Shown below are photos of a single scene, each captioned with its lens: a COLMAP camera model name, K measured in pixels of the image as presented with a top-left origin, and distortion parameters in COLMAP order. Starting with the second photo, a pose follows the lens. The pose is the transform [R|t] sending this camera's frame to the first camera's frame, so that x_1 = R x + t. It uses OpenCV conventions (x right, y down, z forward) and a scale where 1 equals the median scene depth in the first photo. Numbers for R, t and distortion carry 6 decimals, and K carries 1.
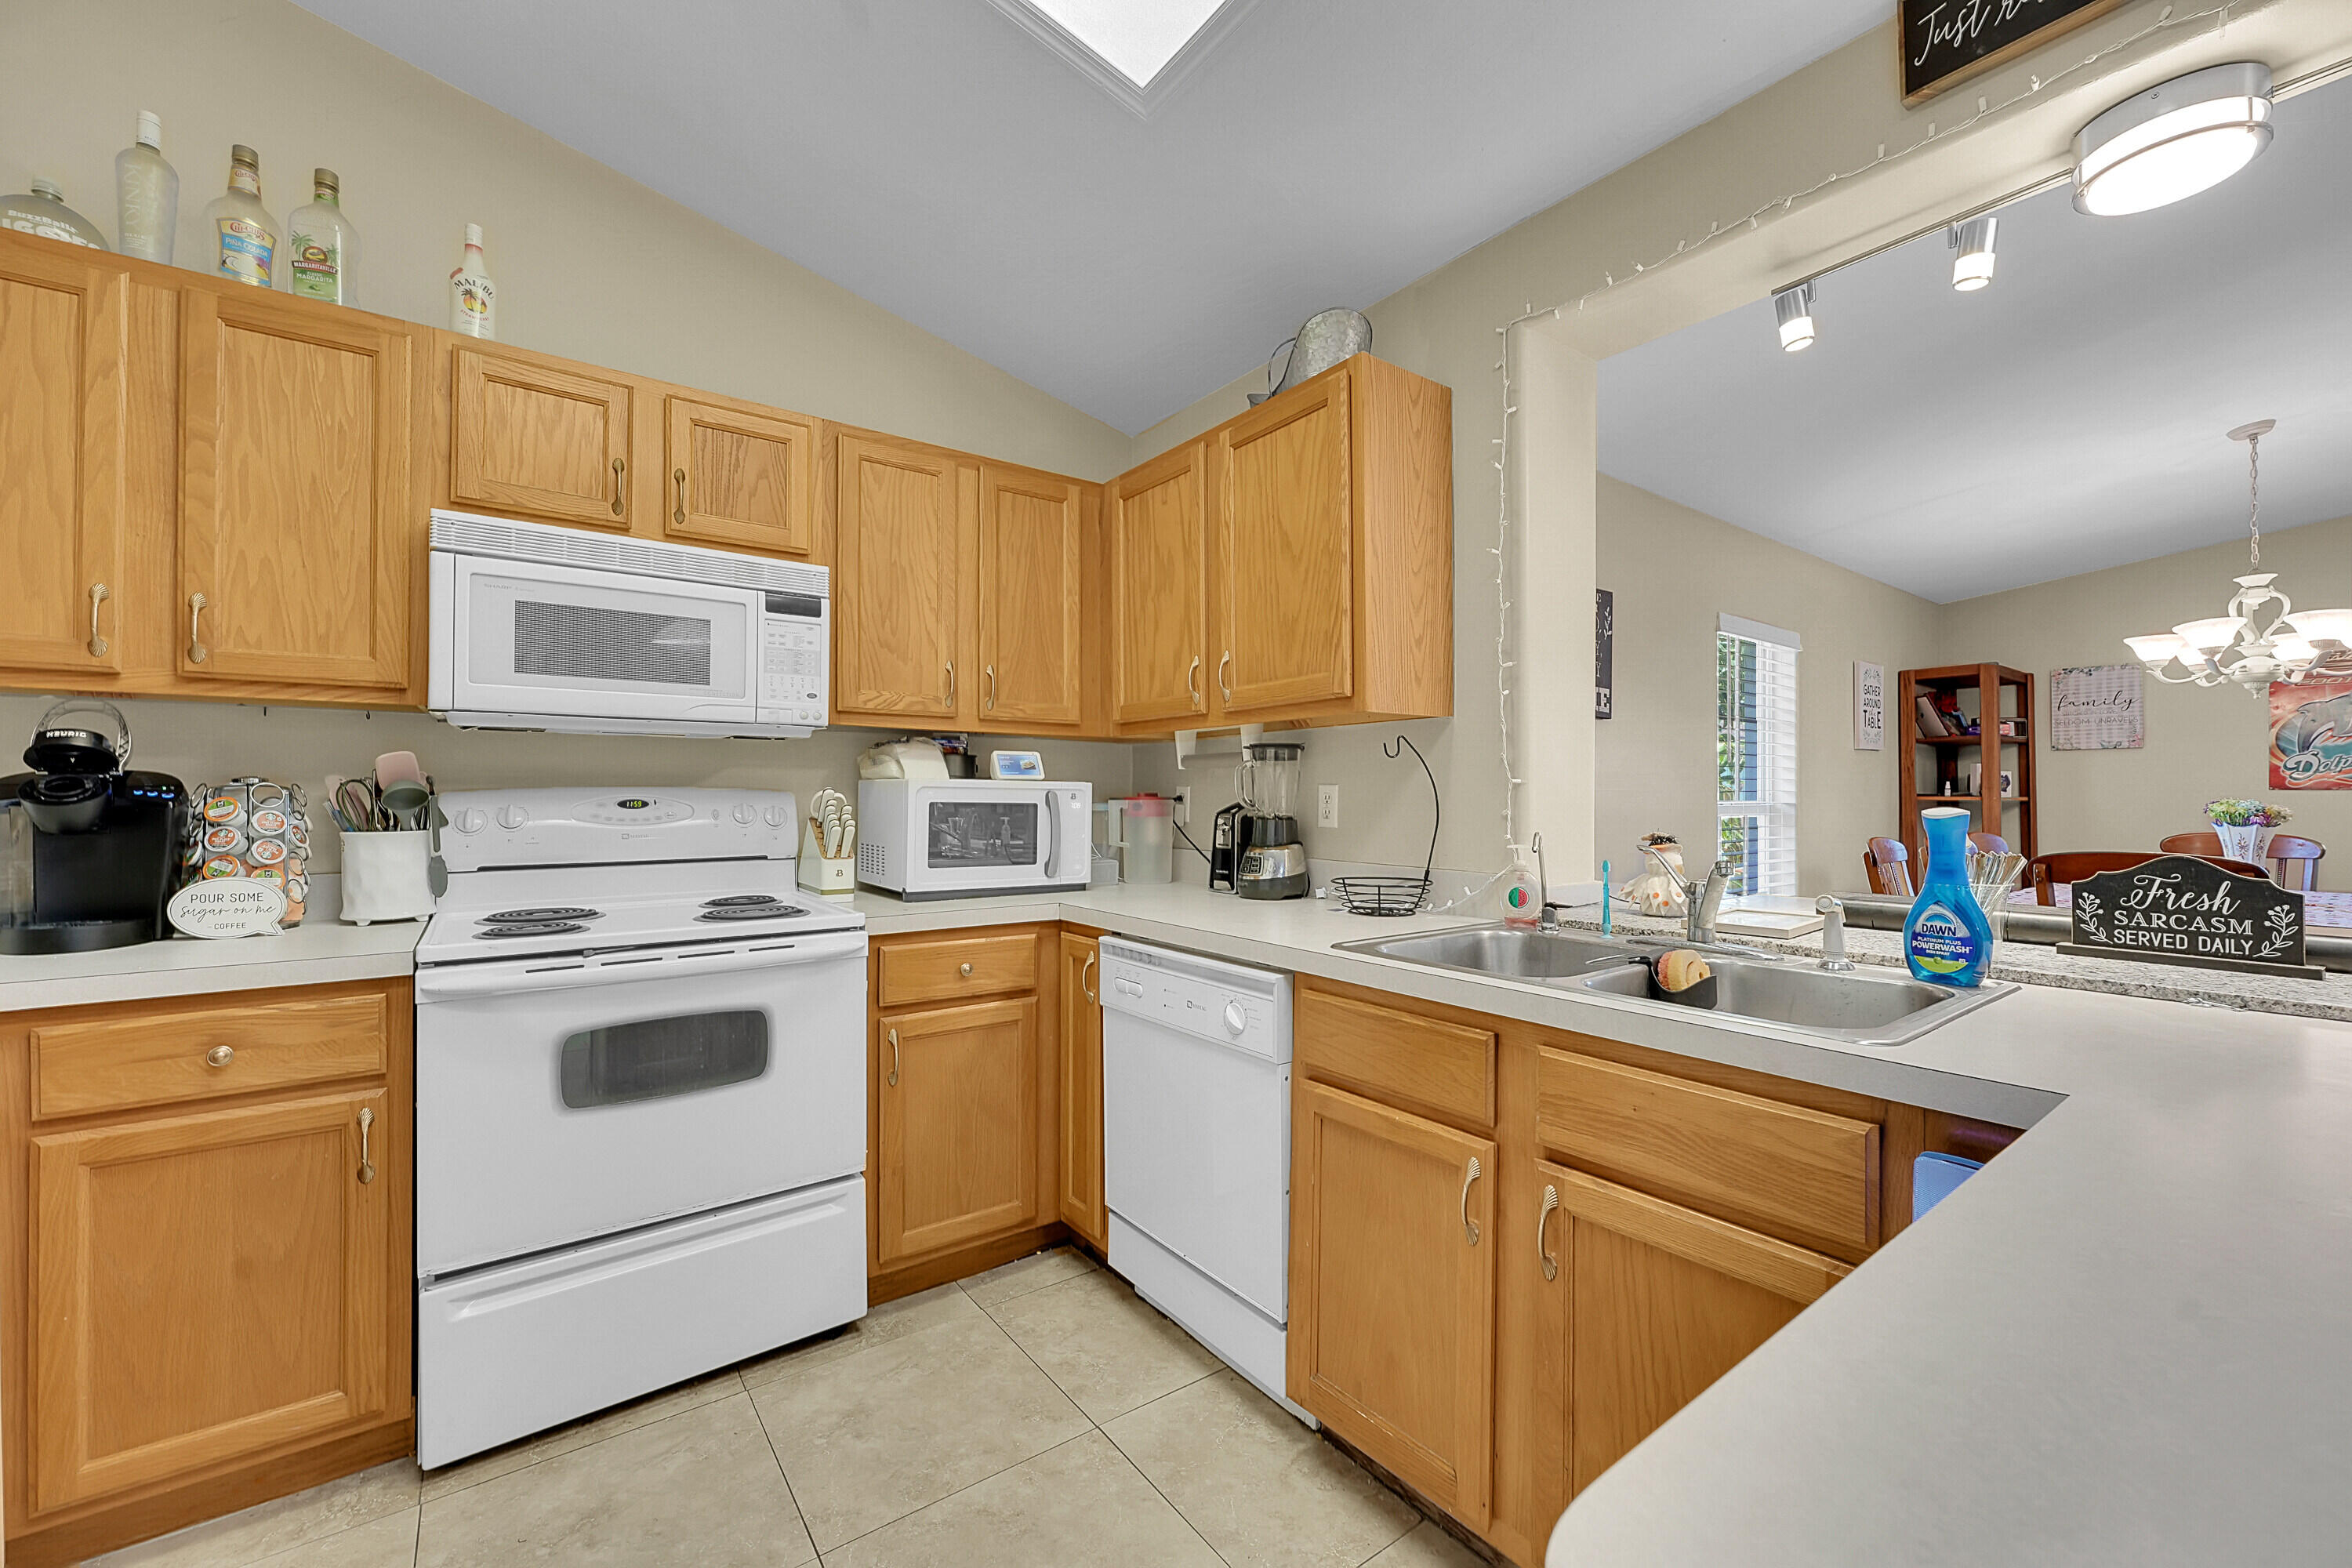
lens RADIAL K [[927.0, 0, 1177.0], [0, 927.0, 788.4], [0, 0, 1]] dist [-0.002787, -0.000066]
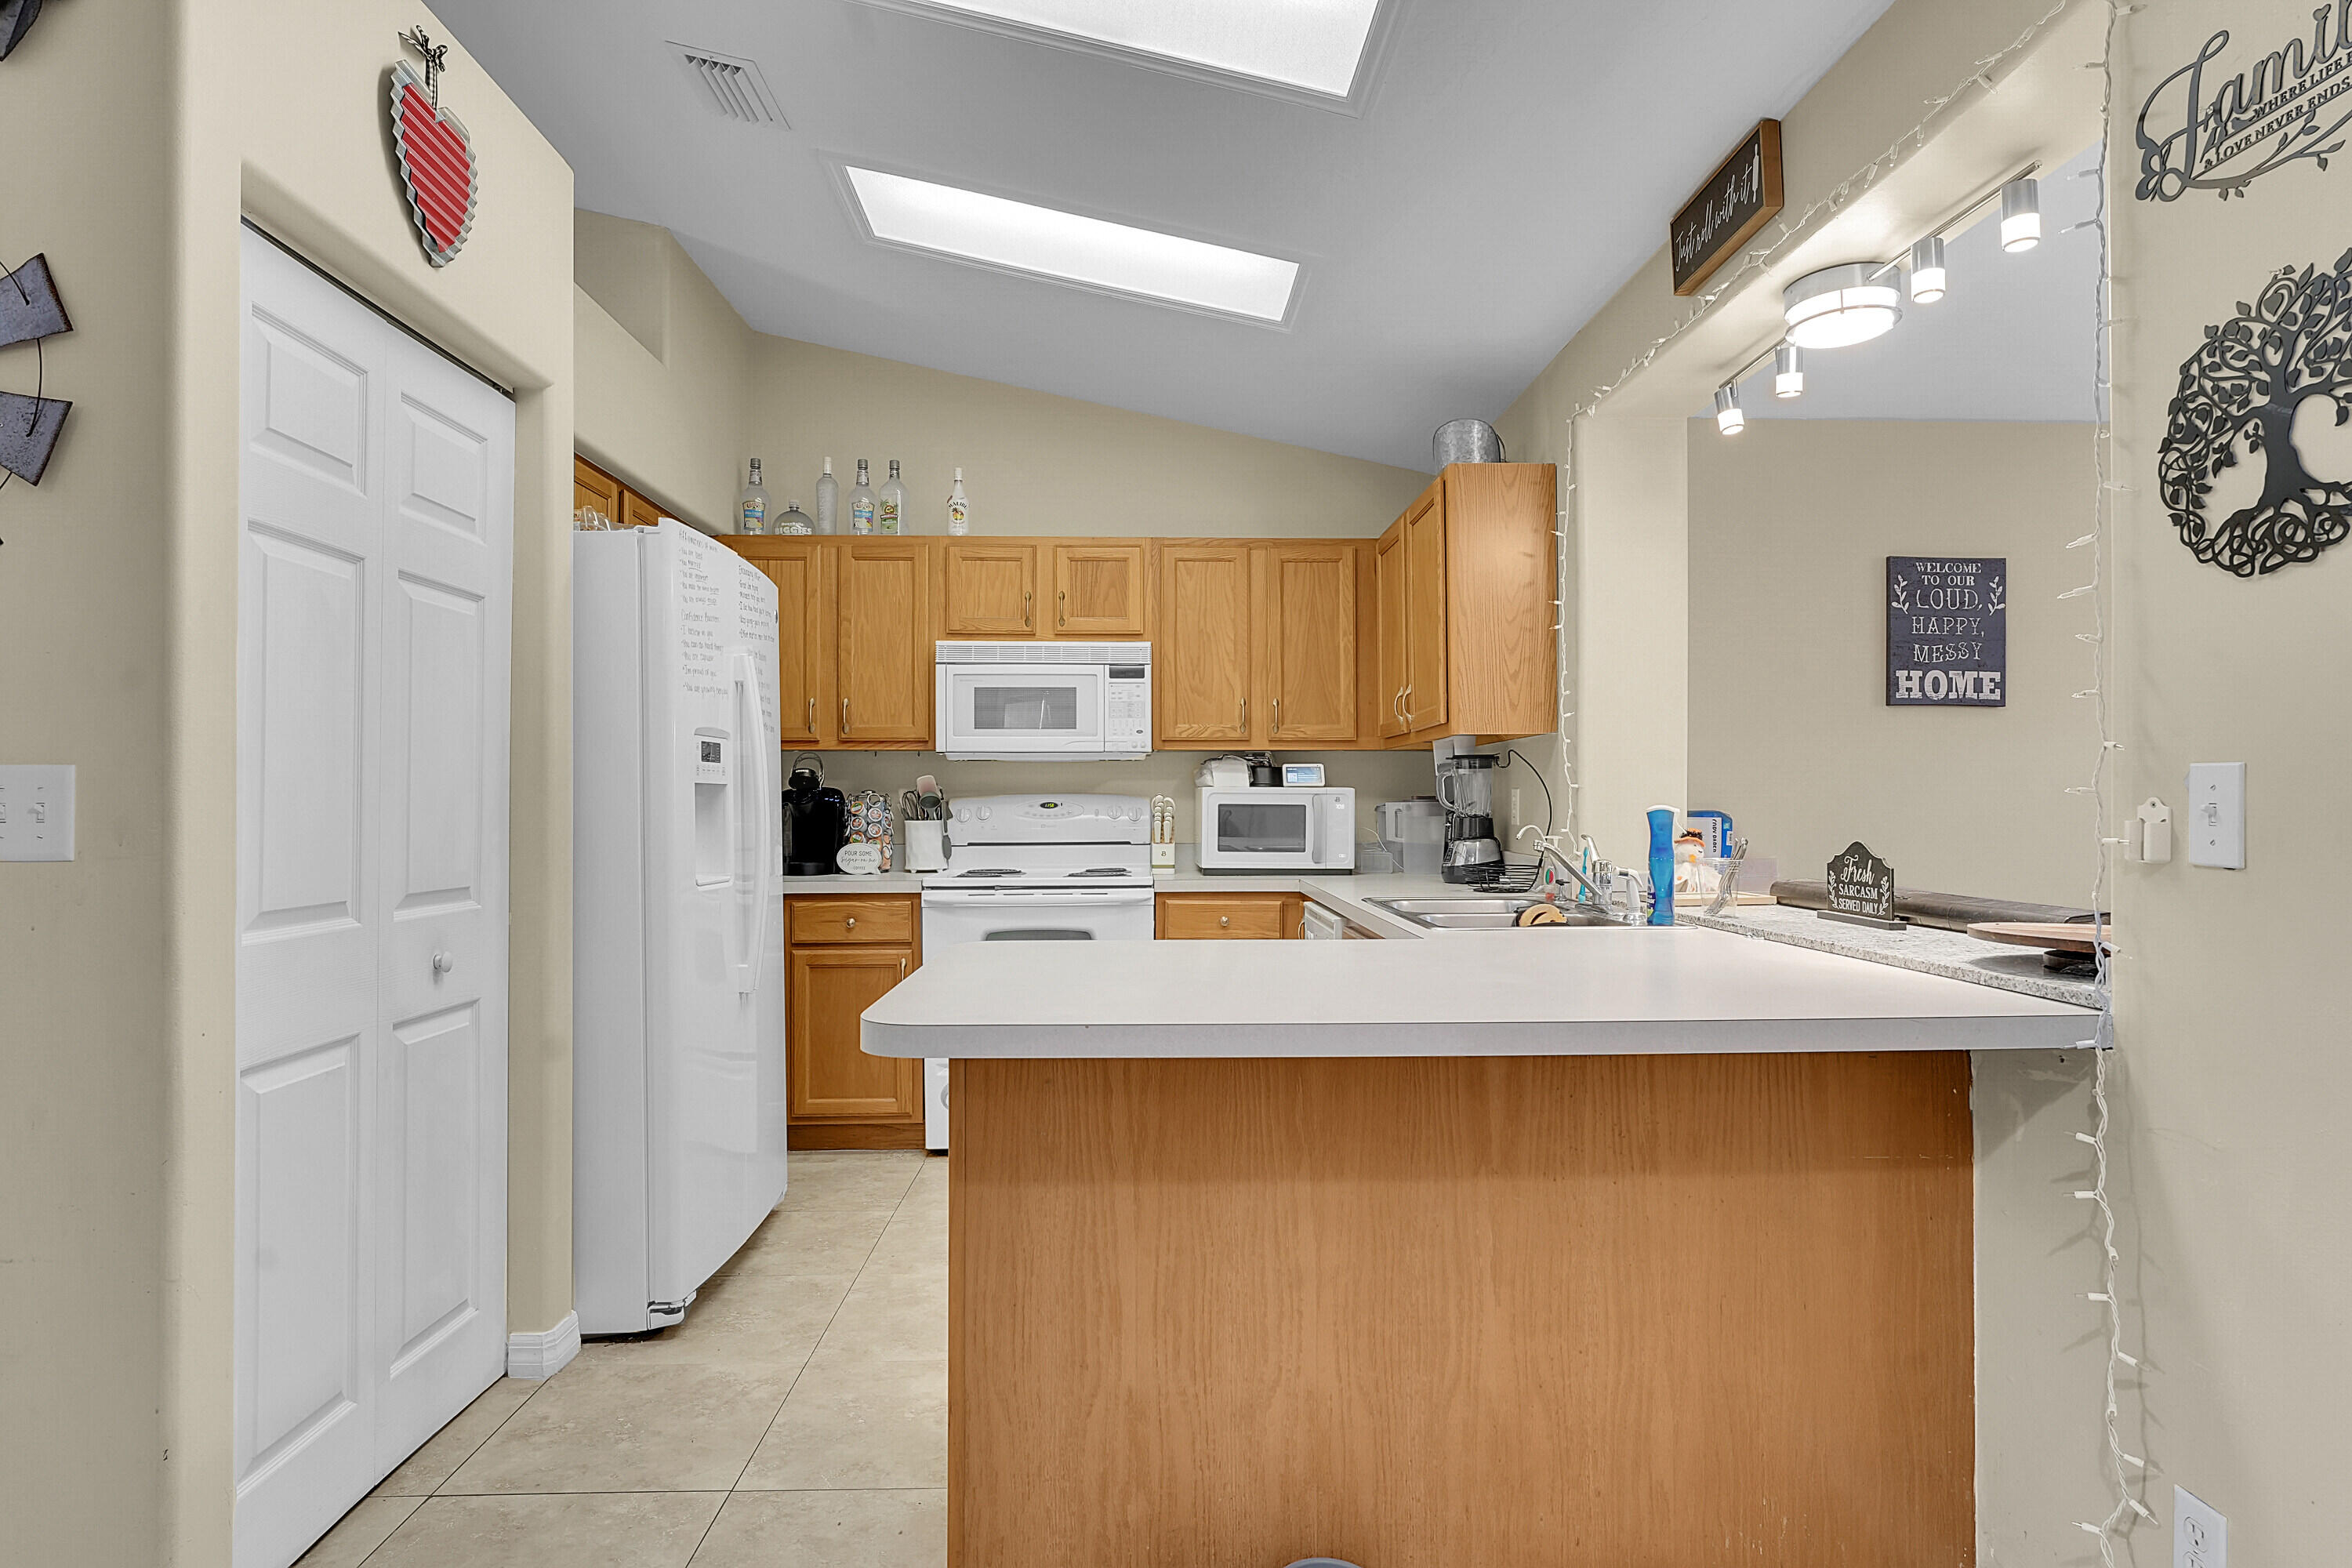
lens RADIAL K [[1290.5, 0, 1176.0], [0, 1290.5, 784.0], [0, 0, 1]] dist [0.000065, -0.000183]
pose [[0.825160, -0.010193, -0.564807, 0.852502], [0.007664, 0.999947, -0.006848, -0.002340], [0.564847, 0.001322, 0.825194, -0.693815]]
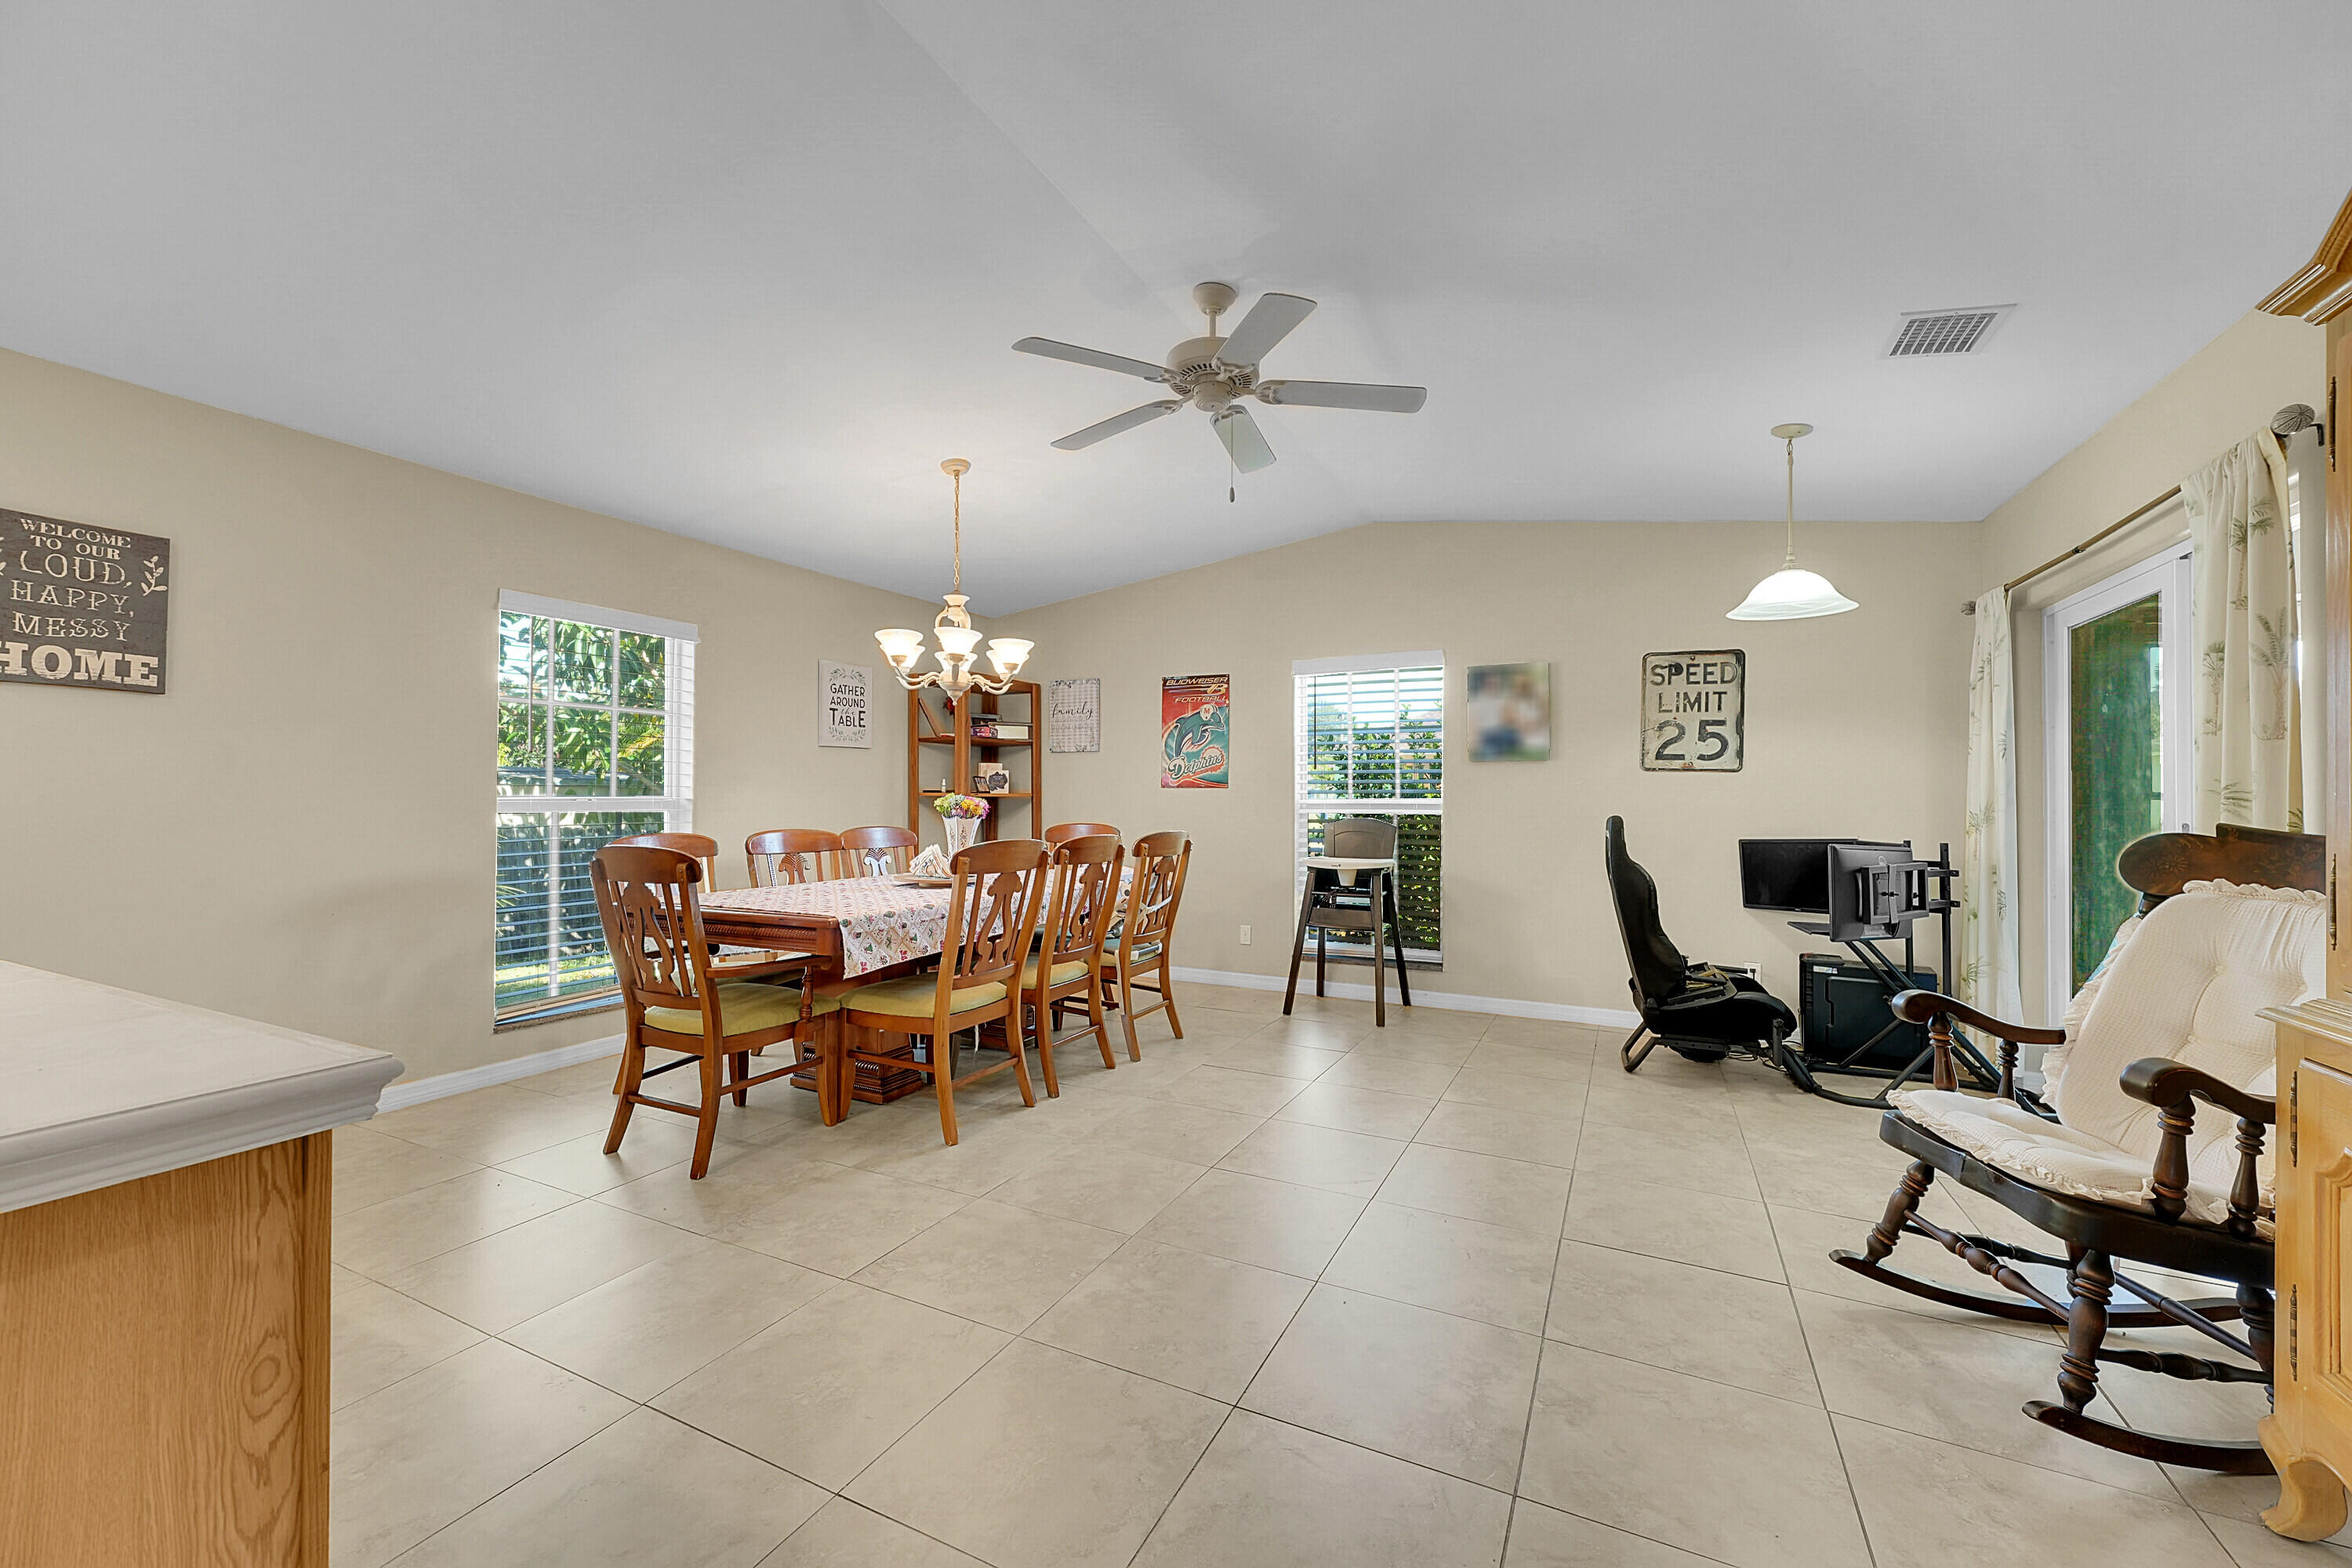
lens RADIAL K [[929.2, 0, 1179.1], [0, 929.2, 784.5], [0, 0, 1]] dist [-0.001348, 0.000367]
pose [[0.886954, 0.006049, 0.461818, 1.475647], [-0.005181, 0.999982, -0.003147, 0.002977], [-0.461829, 0.000398, 0.886969, -0.221775]]
